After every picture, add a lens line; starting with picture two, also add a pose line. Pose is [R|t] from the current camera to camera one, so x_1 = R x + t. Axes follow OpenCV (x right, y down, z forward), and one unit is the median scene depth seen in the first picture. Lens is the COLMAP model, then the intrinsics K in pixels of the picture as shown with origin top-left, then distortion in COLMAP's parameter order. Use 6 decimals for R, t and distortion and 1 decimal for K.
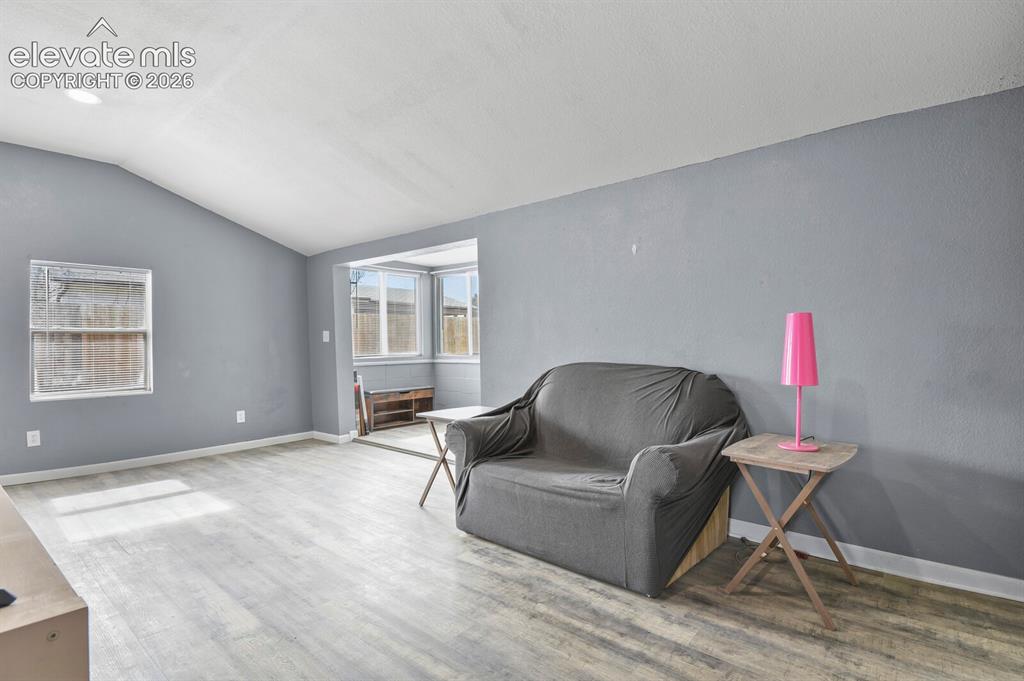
lens RADIAL K [[498.6, 0, 510.1], [0, 498.6, 344.2], [0, 0, 1]] dist [-0.014388, -0.000287]
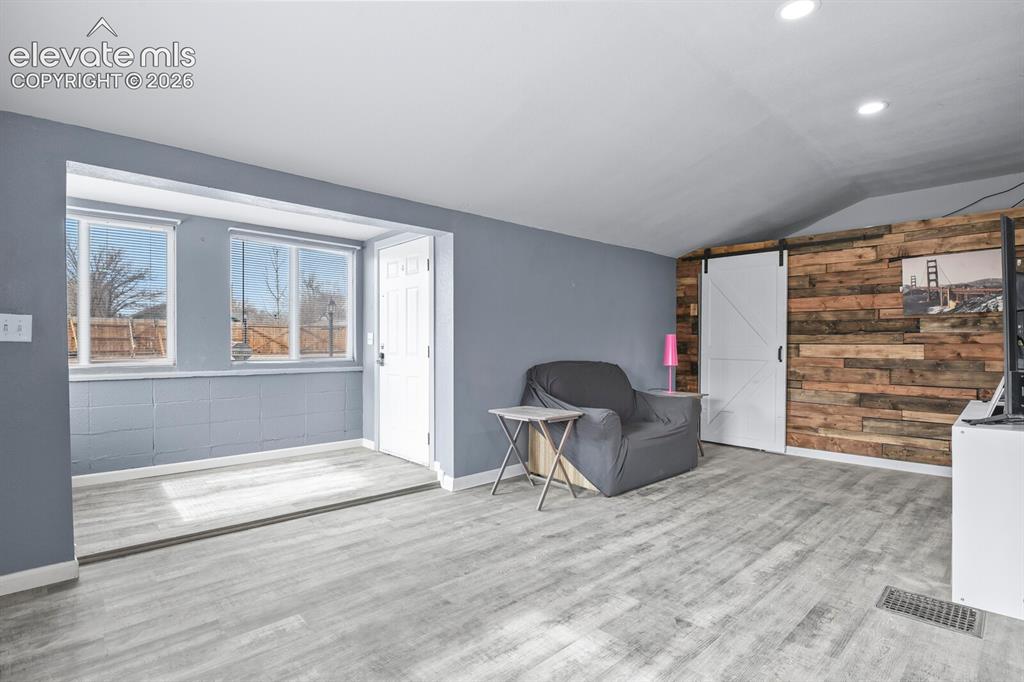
lens RADIAL K [[498.6, 0, 509.6], [0, 498.6, 343.8], [0, 0, 1]] dist [-0.014388, -0.000287]
pose [[0.116051, 0.011883, 0.993172, -1.687336], [-0.006723, 0.999915, -0.011178, -0.000488], [-0.993221, -0.005380, 0.116121, 1.339386]]
